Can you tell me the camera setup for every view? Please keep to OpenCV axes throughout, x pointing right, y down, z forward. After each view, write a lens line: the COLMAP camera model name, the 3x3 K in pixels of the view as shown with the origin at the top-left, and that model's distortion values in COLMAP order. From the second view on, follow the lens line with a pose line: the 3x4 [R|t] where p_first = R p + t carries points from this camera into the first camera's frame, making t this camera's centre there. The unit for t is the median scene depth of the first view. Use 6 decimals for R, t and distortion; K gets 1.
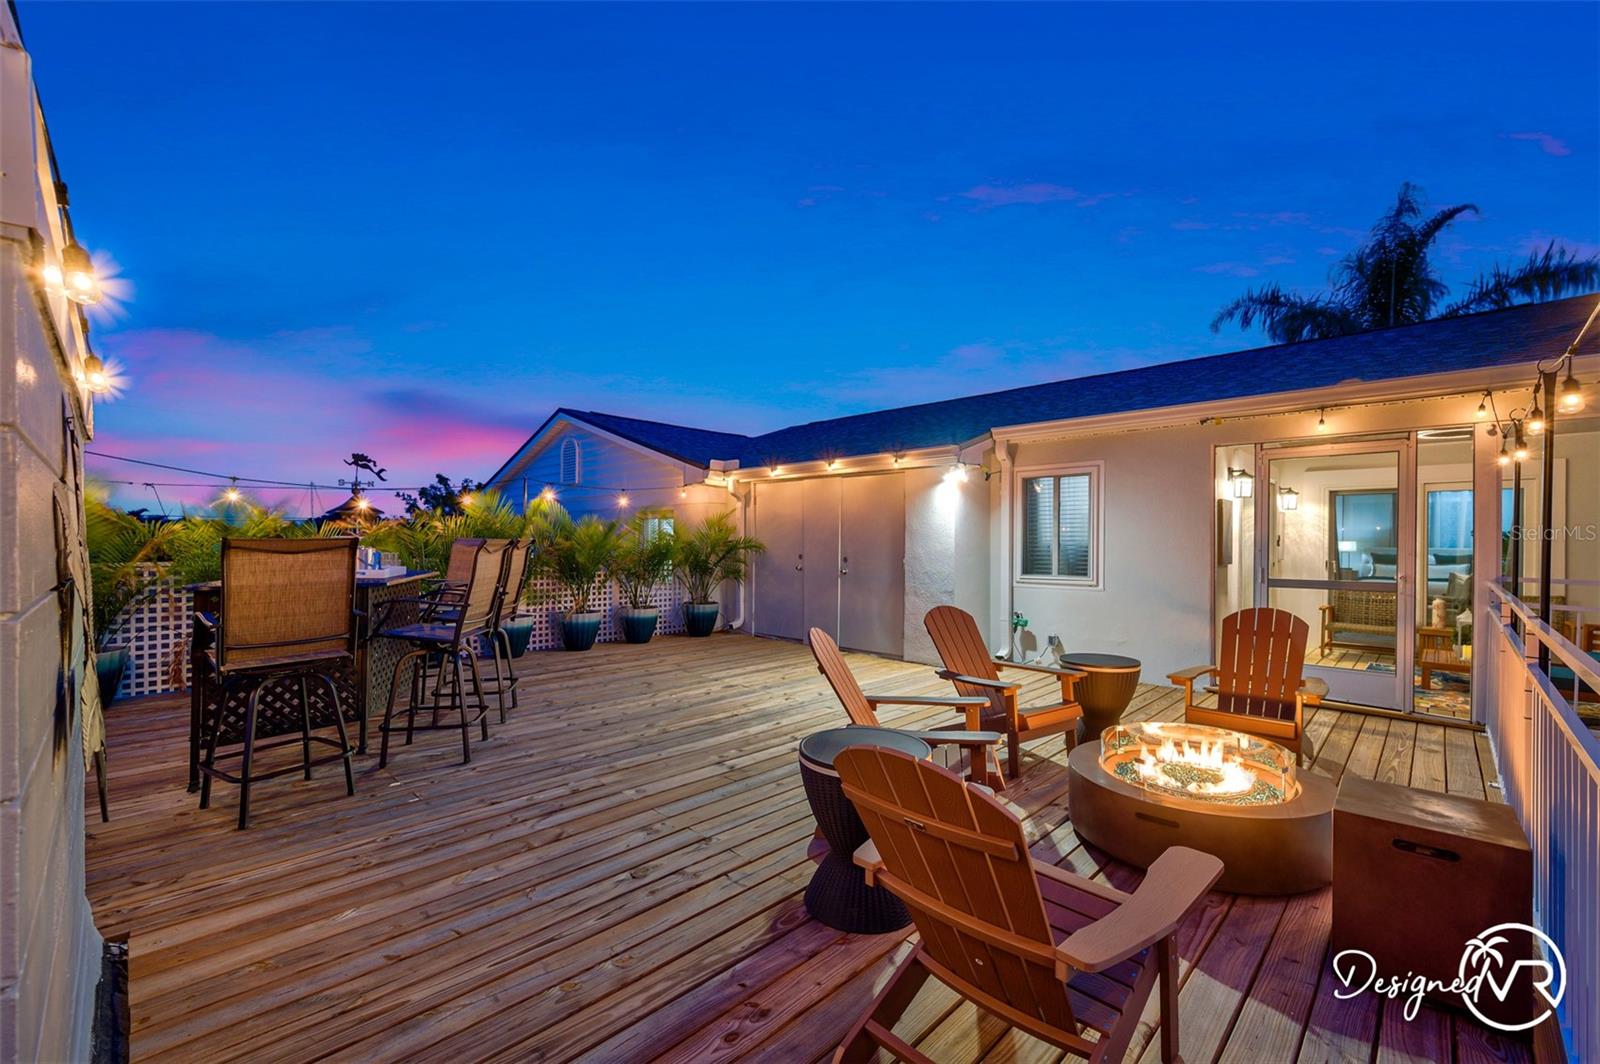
lens RADIAL K [[643.0, 0, 803.3], [0, 643.0, 536.2], [0, 0, 1]] dist [0.001967, 0.000189]
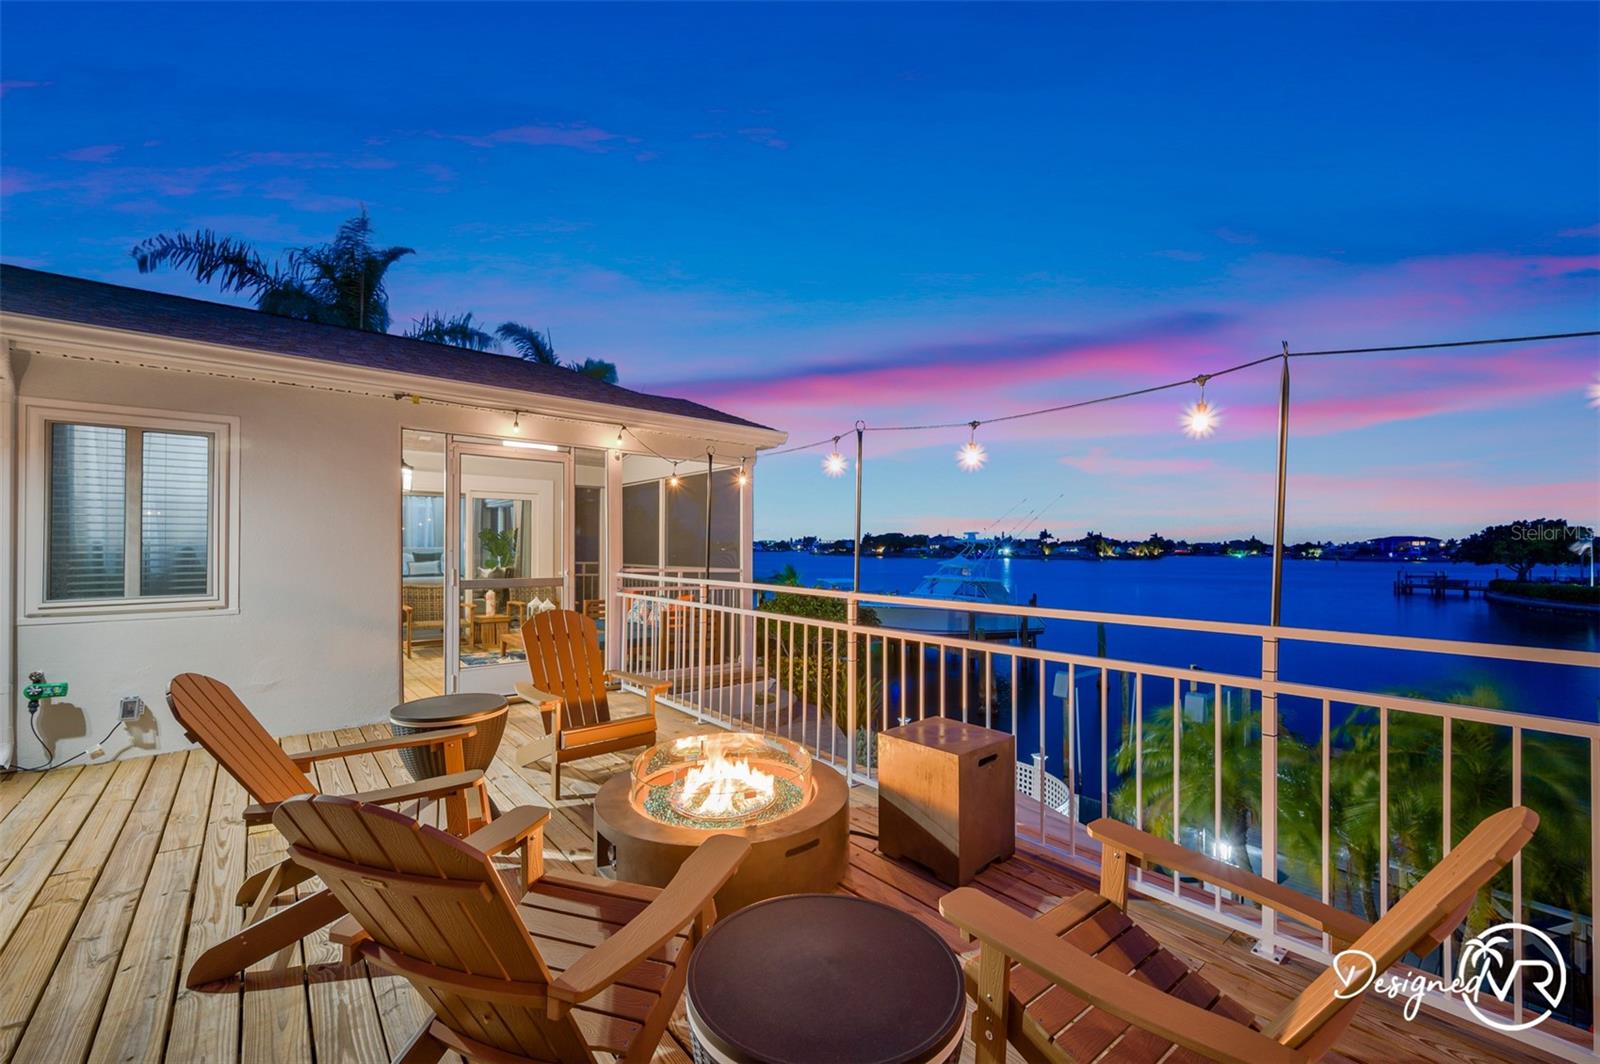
lens RADIAL K [[643.0, 0, 803.3], [0, 643.0, 536.2], [0, 0, 1]] dist [0.001967, 0.000189]
pose [[0.074981, 0.000395, 0.997185, -0.151461], [-0.009860, 0.999951, 0.000345, -0.000974], [-0.997136, -0.009858, 0.074981, 0.348791]]
